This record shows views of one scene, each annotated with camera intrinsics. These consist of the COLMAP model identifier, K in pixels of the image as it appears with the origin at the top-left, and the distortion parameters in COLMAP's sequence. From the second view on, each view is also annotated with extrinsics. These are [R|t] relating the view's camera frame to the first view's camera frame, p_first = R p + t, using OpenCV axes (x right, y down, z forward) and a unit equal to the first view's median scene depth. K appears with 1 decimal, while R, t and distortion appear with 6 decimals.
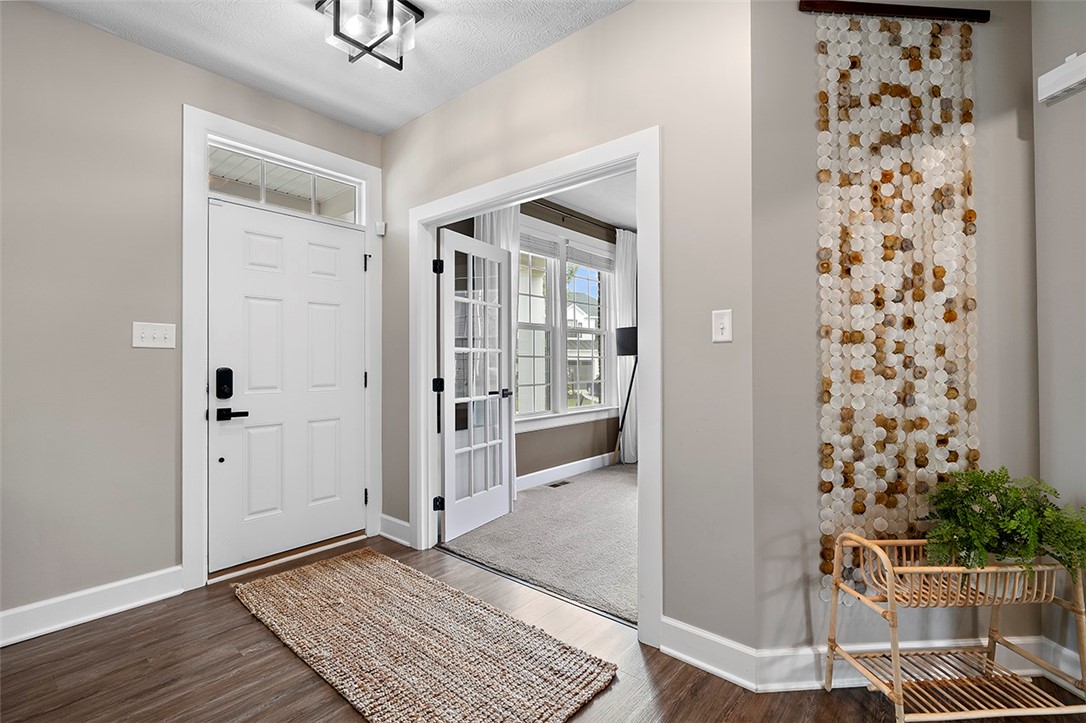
lens RADIAL K [[495.6, 0, 543.8], [0, 495.6, 359.9], [0, 0, 1]] dist [-0.002981, -0.001020]
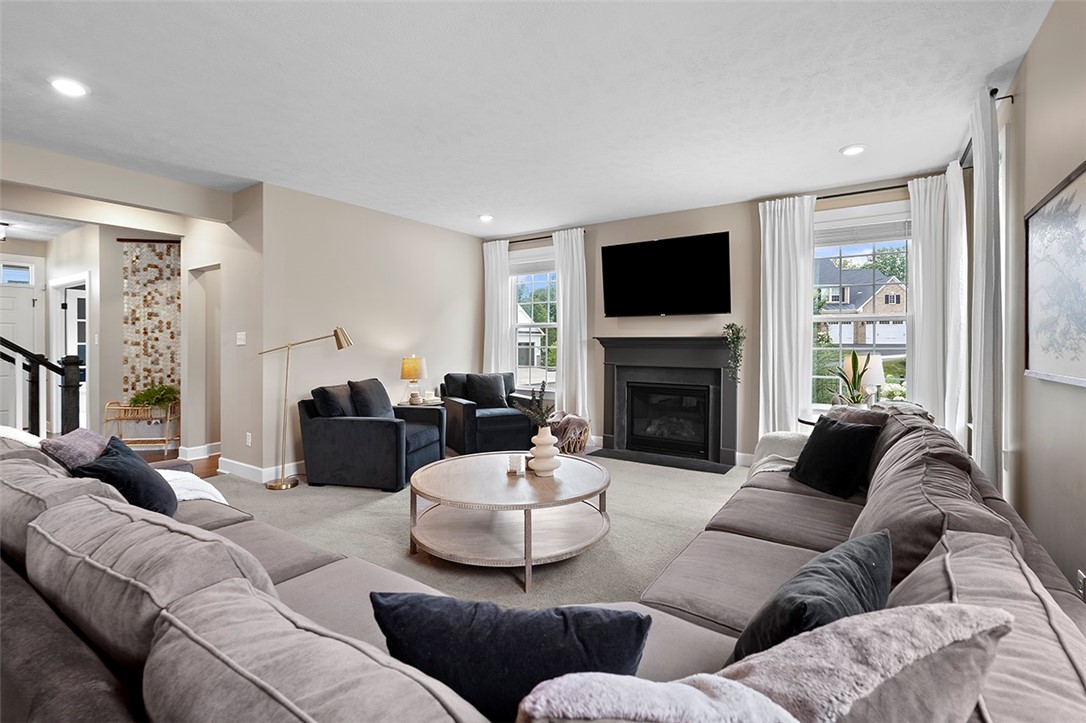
lens RADIAL K [[495.6, 0, 538.0], [0, 495.6, 346.4], [0, 0, 1]] dist [-0.002981, -0.001020]
pose [[0.993805, 0.001832, 0.111121, 2.838872], [-0.003252, 0.999915, 0.012602, -0.076411], [-0.111089, -0.012885, 0.993727, -2.463925]]
